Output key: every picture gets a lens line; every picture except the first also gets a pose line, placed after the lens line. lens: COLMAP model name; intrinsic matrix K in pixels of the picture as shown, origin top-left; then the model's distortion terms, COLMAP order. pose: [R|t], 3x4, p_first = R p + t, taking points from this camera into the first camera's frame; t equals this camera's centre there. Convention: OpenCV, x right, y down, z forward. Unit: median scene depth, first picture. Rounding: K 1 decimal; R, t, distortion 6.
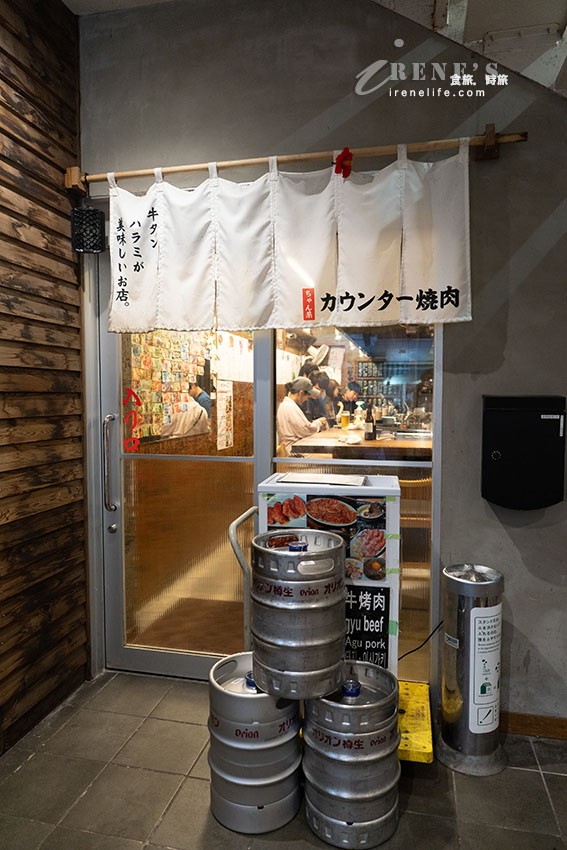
lens RADIAL K [[569.9, 0, 281.4], [0, 569.9, 422.7], [0, 0, 1]] dist [0.002296, -0.011050]
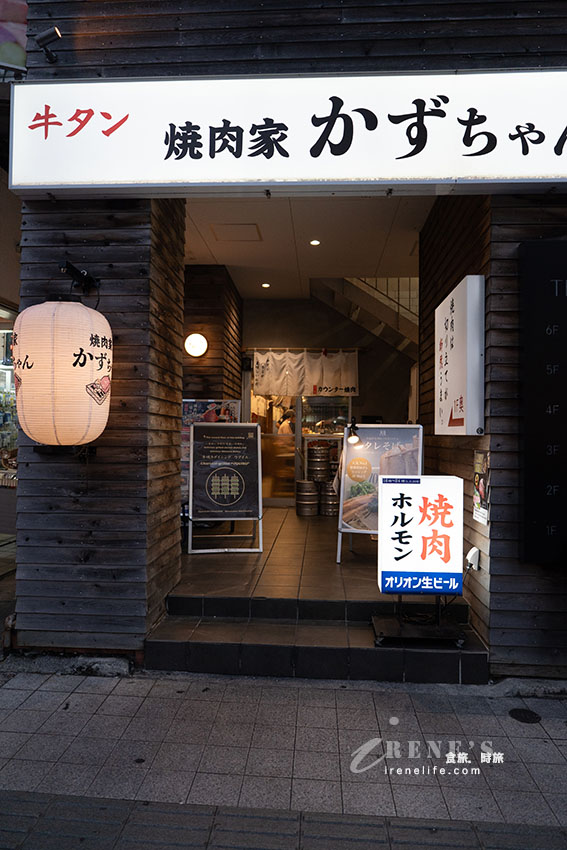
lens RADIAL K [[569.9, 0, 284.2], [0, 569.9, 428.3], [0, 0, 1]] dist [0.002296, -0.011050]
pose [[0.985348, 0.016454, 0.169759, -0.735137], [-0.006414, 0.998206, -0.059524, 0.245726], [-0.170434, 0.057563, 0.983686, -2.439468]]
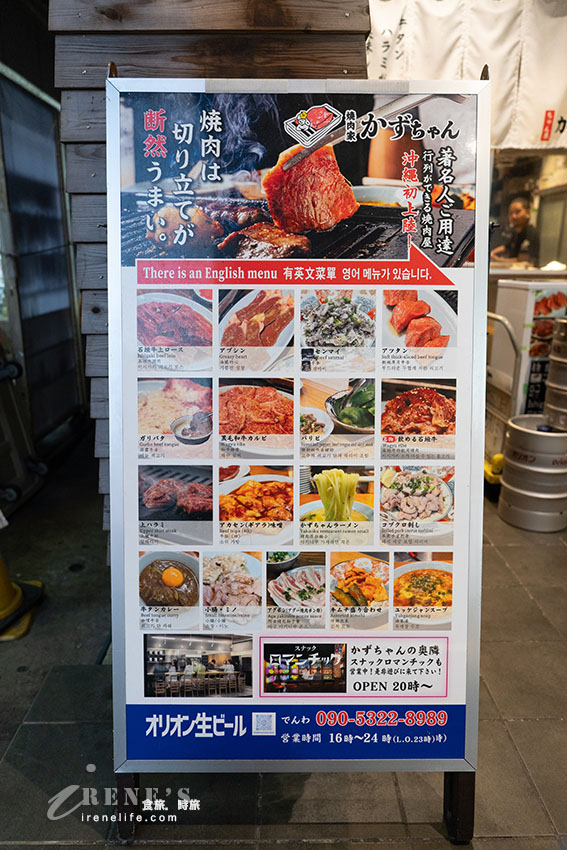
lens RADIAL K [[569.9, 0, 282.0], [0, 569.9, 423.2], [0, 0, 1]] dist [0.002296, -0.011050]
pose [[0.971254, -0.064769, 0.229063, -0.756487], [0.010041, 0.972562, 0.232425, 0.099280], [-0.237832, -0.223444, 0.945256, -0.078944]]
